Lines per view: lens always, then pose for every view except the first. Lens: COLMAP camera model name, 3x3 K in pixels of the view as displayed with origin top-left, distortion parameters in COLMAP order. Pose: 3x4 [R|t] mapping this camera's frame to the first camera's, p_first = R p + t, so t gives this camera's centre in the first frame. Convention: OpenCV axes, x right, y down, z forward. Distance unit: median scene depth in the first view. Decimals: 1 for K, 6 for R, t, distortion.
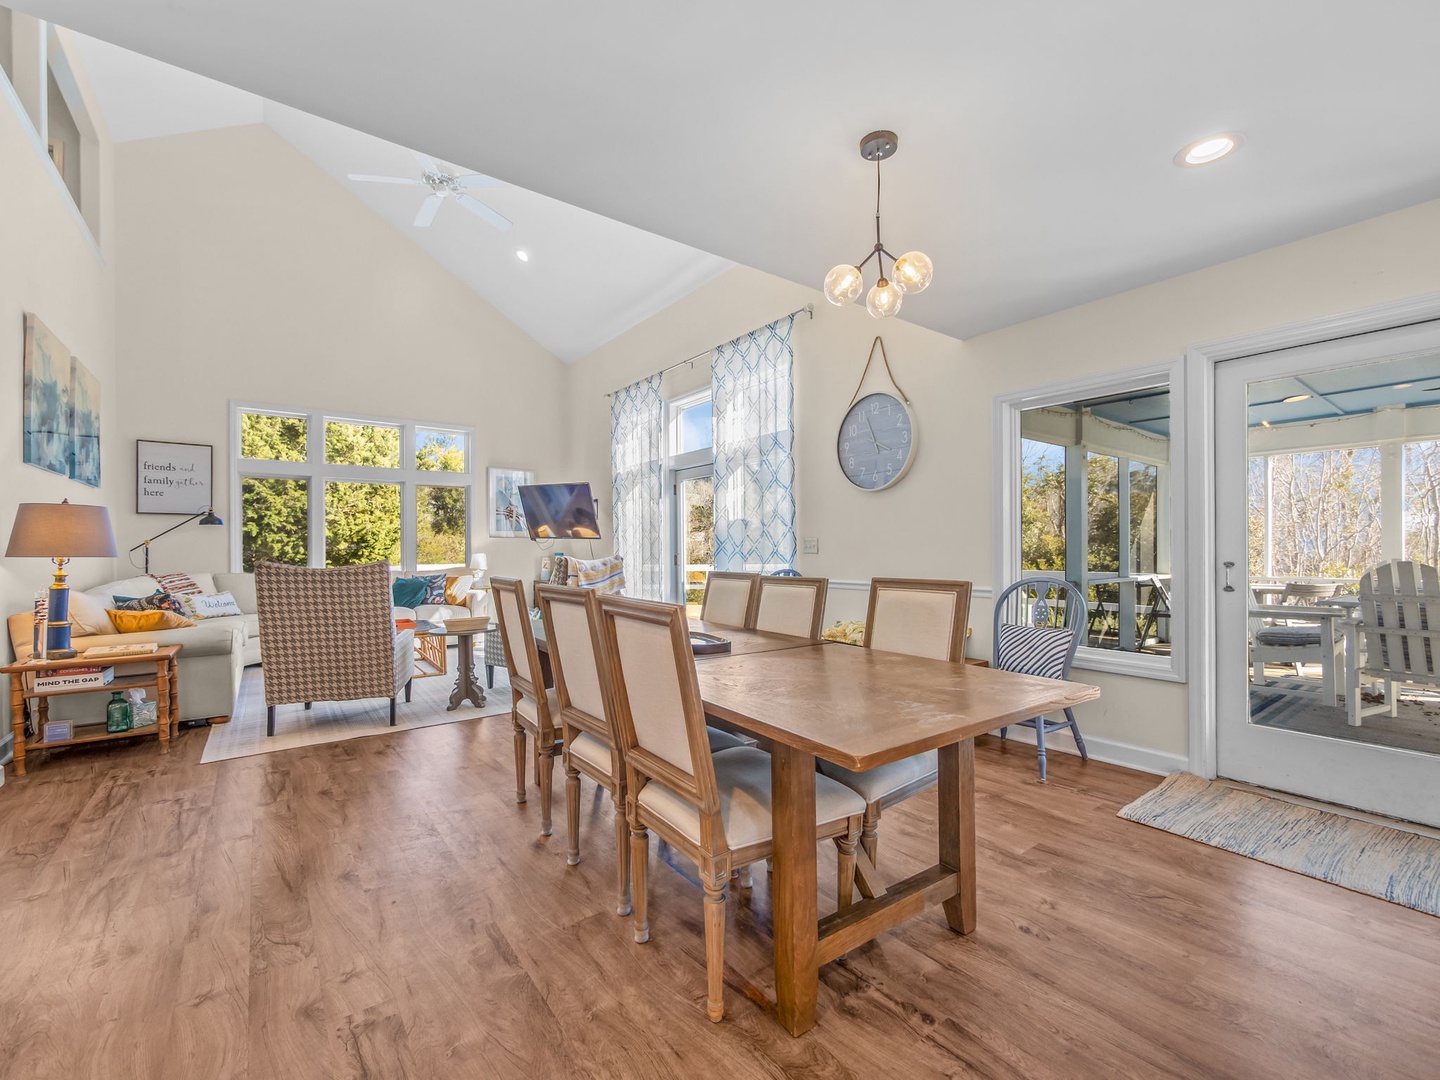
lens RADIAL K [[617.7, 0, 726.5], [0, 617.7, 553.0], [0, 0, 1]] dist [-0.000623, -0.000026]
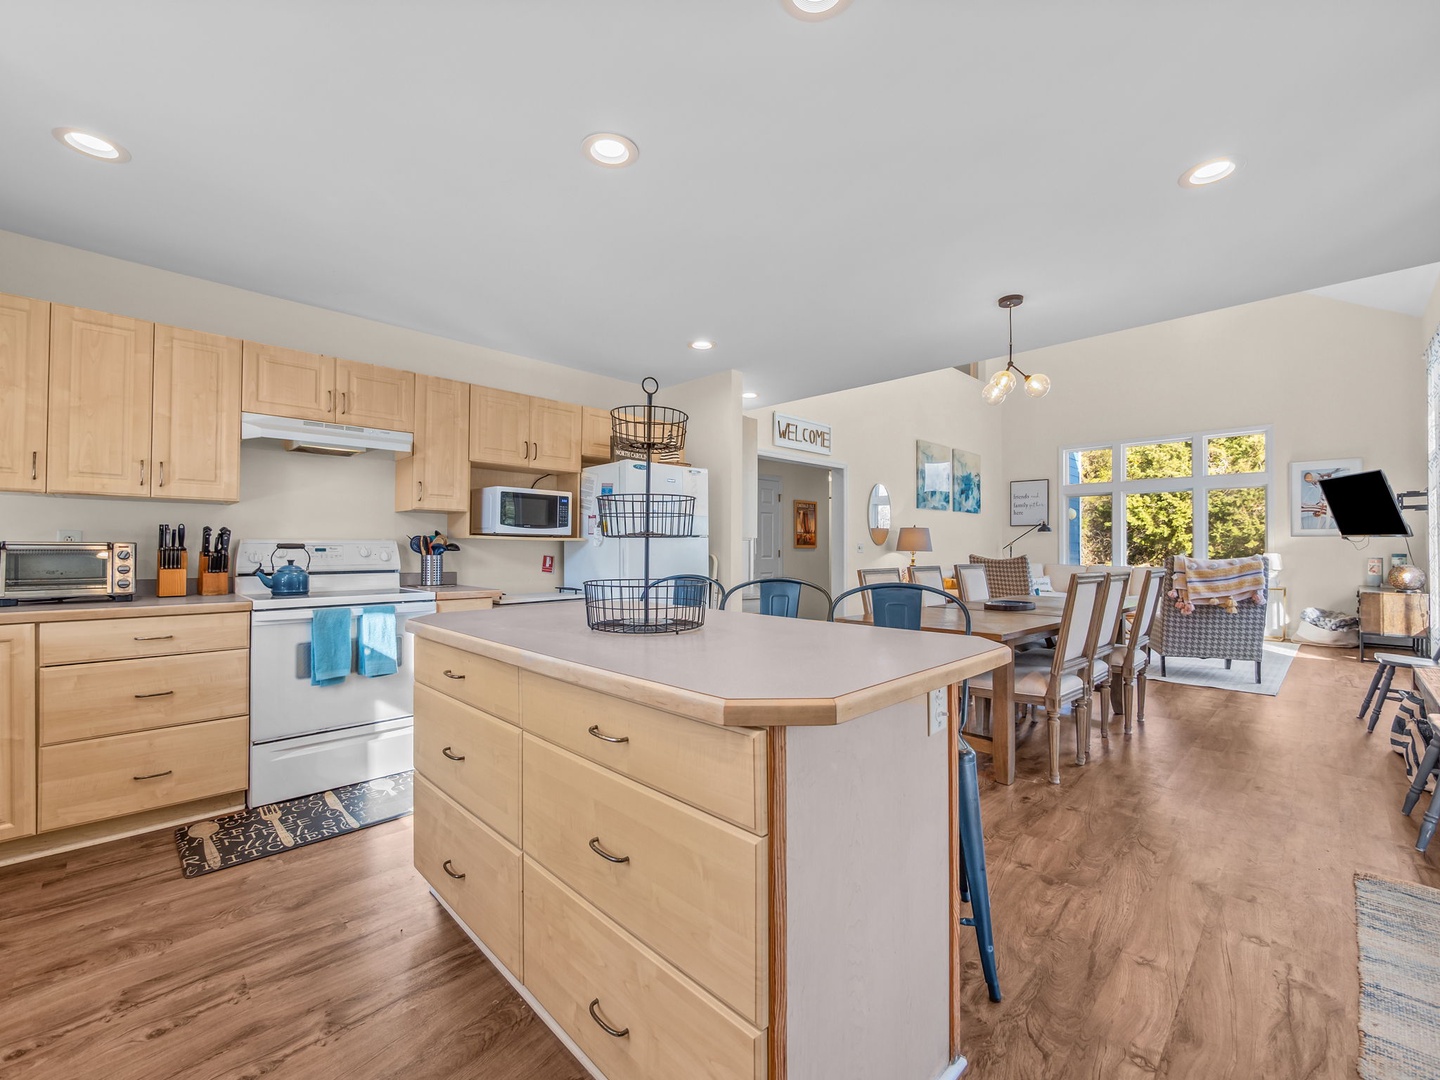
lens RADIAL K [[612.7, 0, 720.0], [0, 612.7, 540.0], [0, 0, 1]] dist [-0.018487, 0.000206]
pose [[0.129413, -0.008740, -0.991552, 1.036766], [-0.009835, 0.999901, -0.010097, -0.004316], [0.991542, 0.011058, 0.129314, 0.026842]]
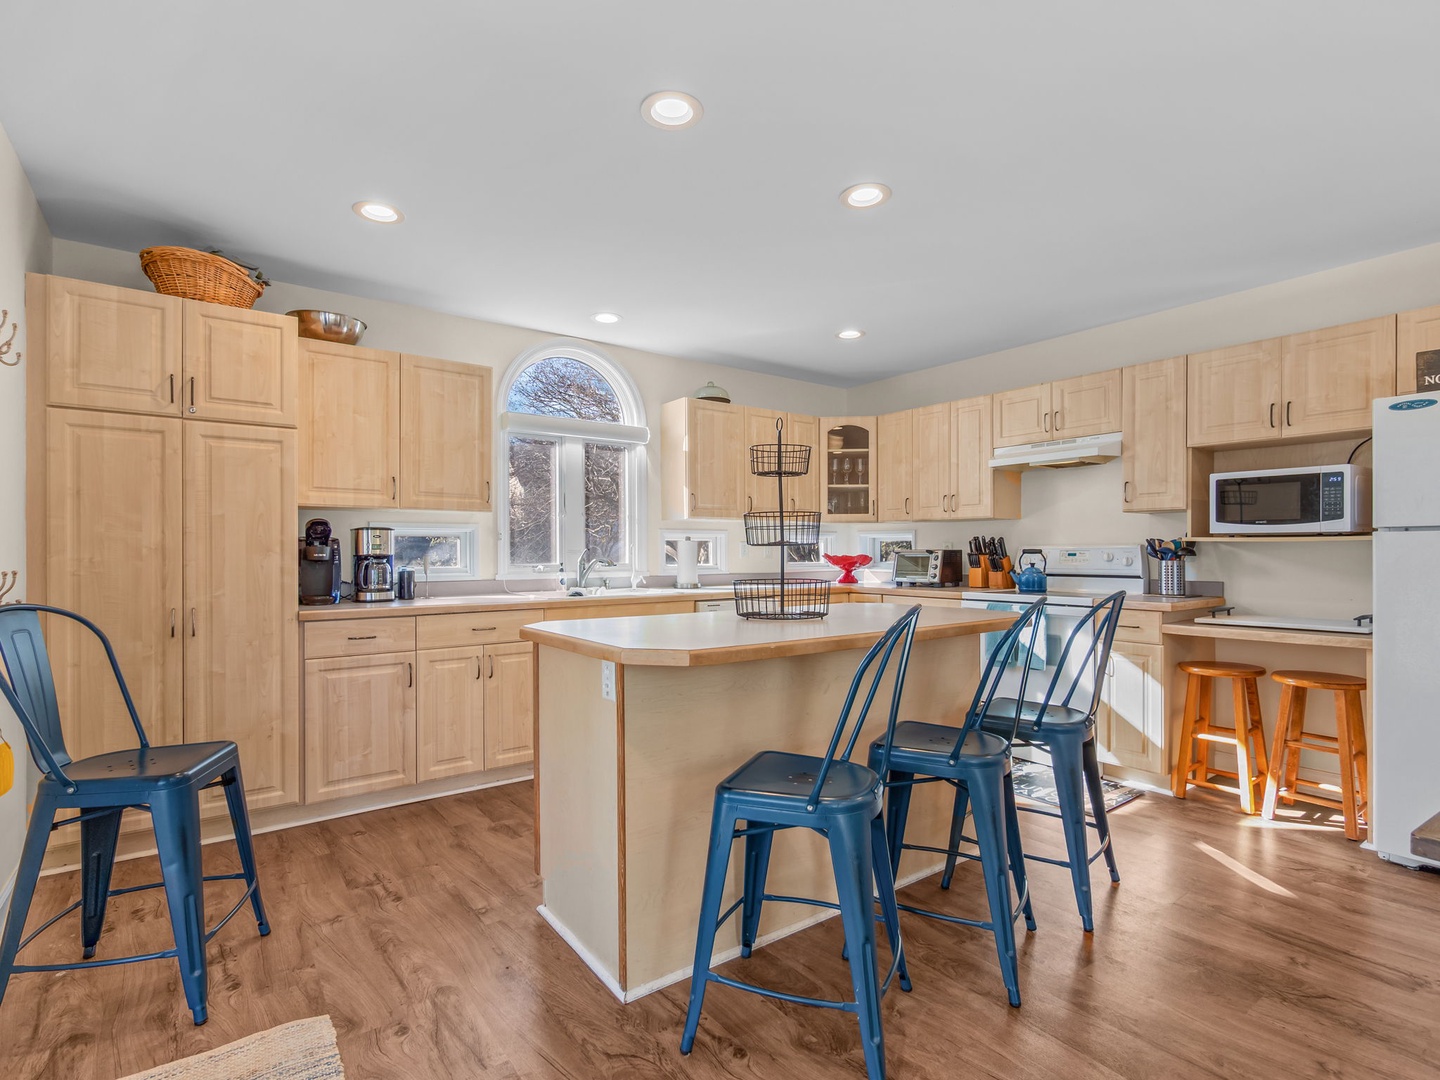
lens RADIAL K [[704.5, 0, 727.8], [0, 704.5, 549.2], [0, 0, 1]] dist [0.001702, -0.000746]
pose [[-0.999919, 0.007144, 0.010504, 0.571309], [0.007179, 0.999969, 0.003285, -0.009911], [-0.010480, 0.003360, -0.999939, 0.780536]]
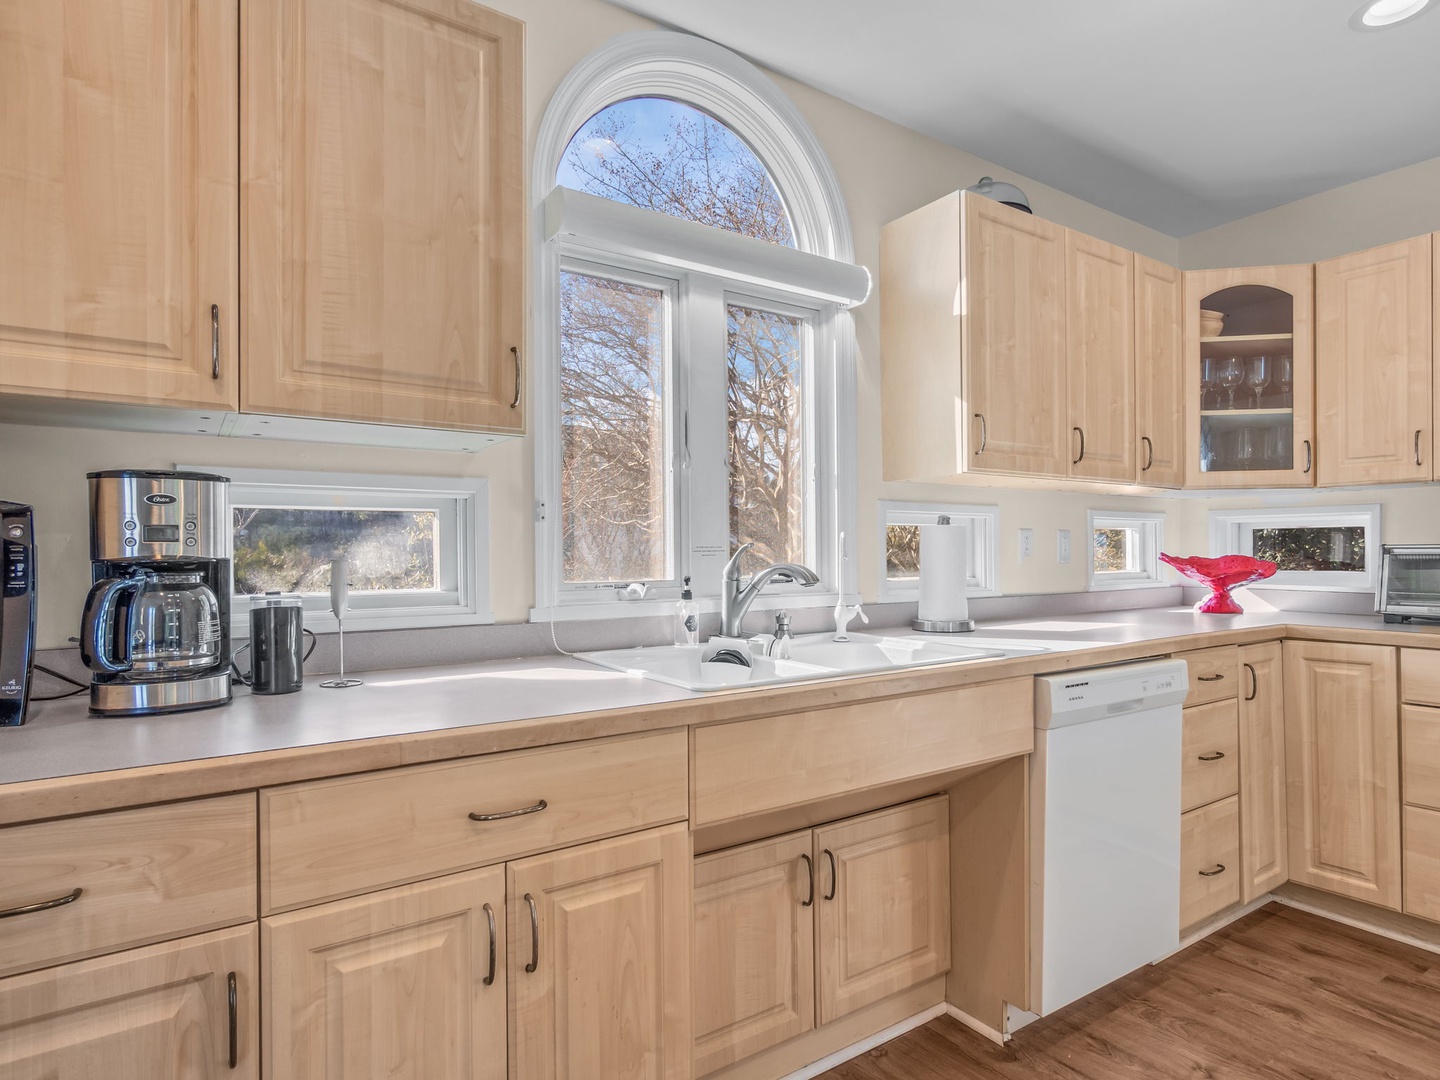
lens RADIAL K [[804.5, 0, 734.6], [0, 804.5, 552.6], [0, 0, 1]] dist [-0.000885, 0.000689]
pose [[-0.998784, 0.009371, 0.048406, 0.821886], [0.009711, 0.999930, 0.006797, -0.004931], [-0.048339, 0.007259, -0.998805, 0.101143]]
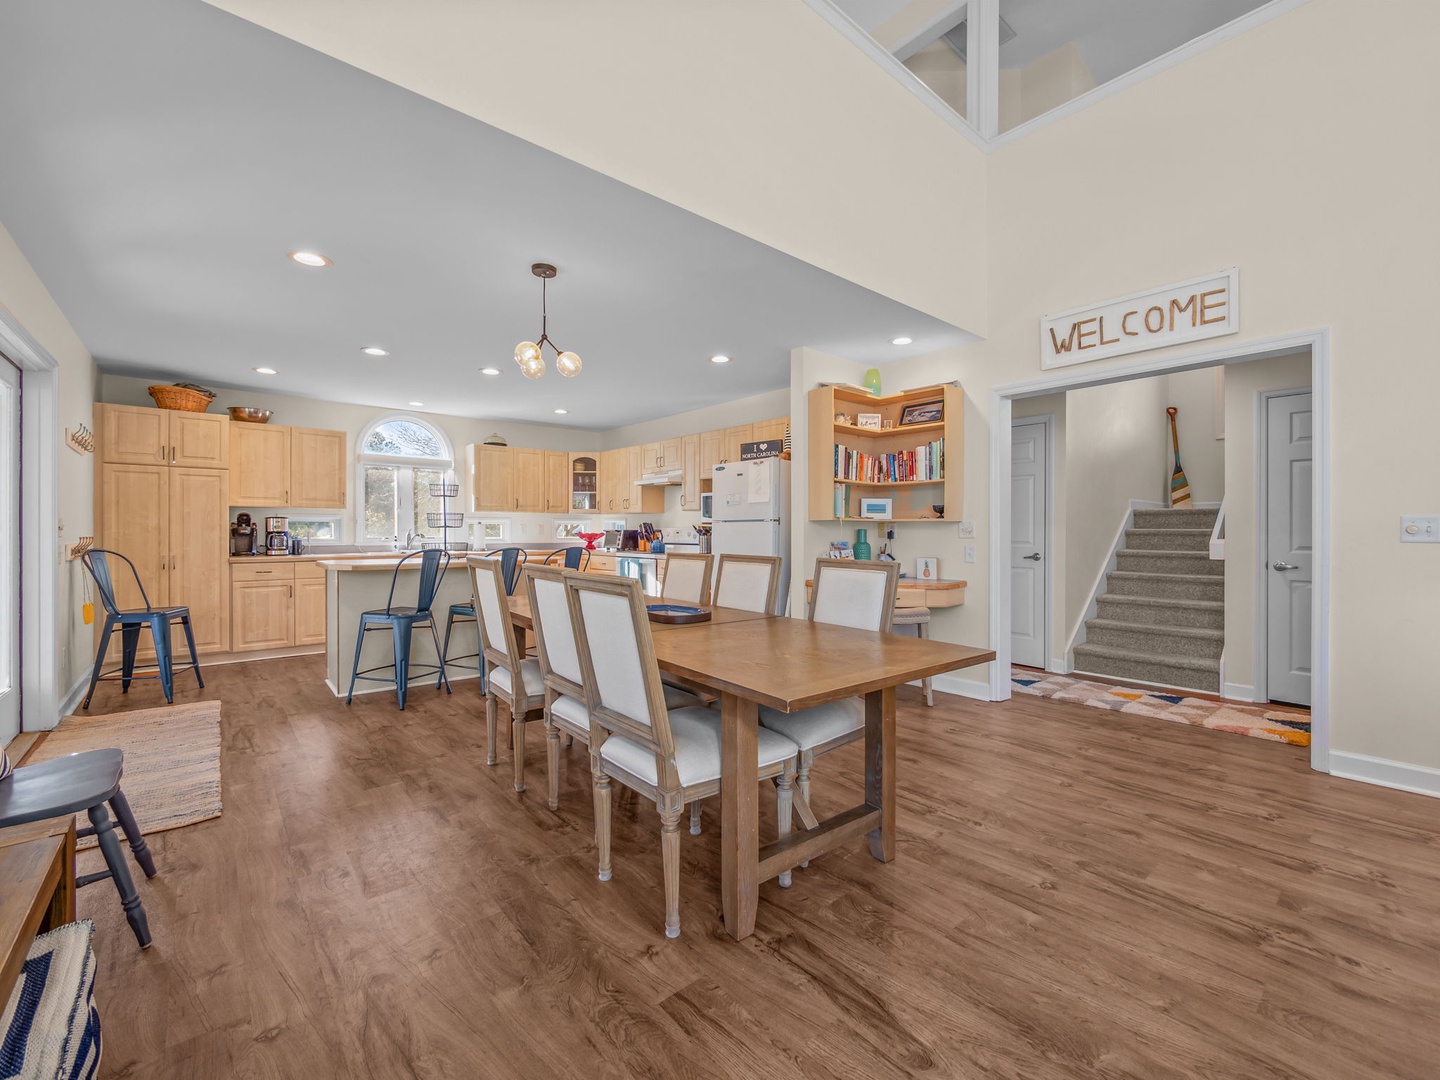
lens RADIAL K [[597.6, 0, 717.6], [0, 597.6, 531.1], [0, 0, 1]] dist [-0.000536, 0.000256]
pose [[-0.998604, 0.003111, -0.052732, -0.061932], [0.002744, 0.999971, 0.007034, -0.010805], [0.052753, 0.006879, -0.998584, 1.513018]]
